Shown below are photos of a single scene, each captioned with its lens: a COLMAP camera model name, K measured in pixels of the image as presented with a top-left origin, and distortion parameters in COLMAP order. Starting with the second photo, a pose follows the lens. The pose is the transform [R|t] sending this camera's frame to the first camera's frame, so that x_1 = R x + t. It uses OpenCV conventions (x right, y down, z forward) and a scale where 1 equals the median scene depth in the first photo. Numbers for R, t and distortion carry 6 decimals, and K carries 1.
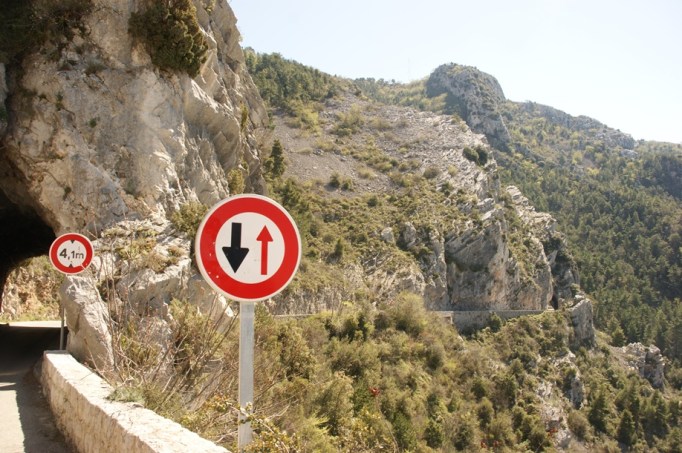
lens RADIAL K [[571.4, 0, 342.9], [0, 571.4, 226.9], [0, 0, 1]] dist [-0.139531, 0.028235]
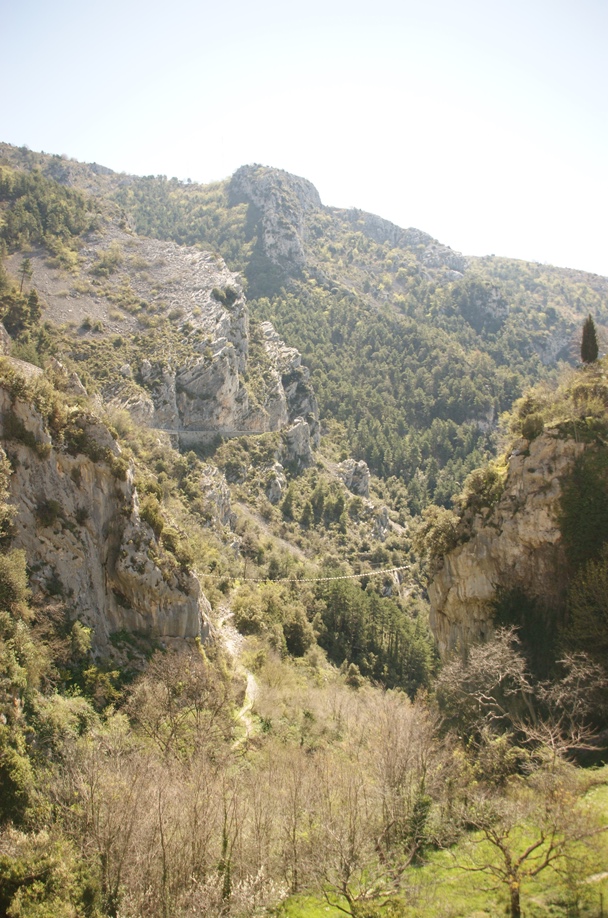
lens RADIAL K [[769.1, 0, 301.4], [0, 769.1, 458.2], [0, 0, 1]] dist [-0.139531, 0.028235]
pose [[0.980633, -0.029240, 0.193661, 0.091173], [0.003420, 0.991199, 0.132336, -0.010778], [-0.195826, -0.129110, 0.972102, -0.513124]]
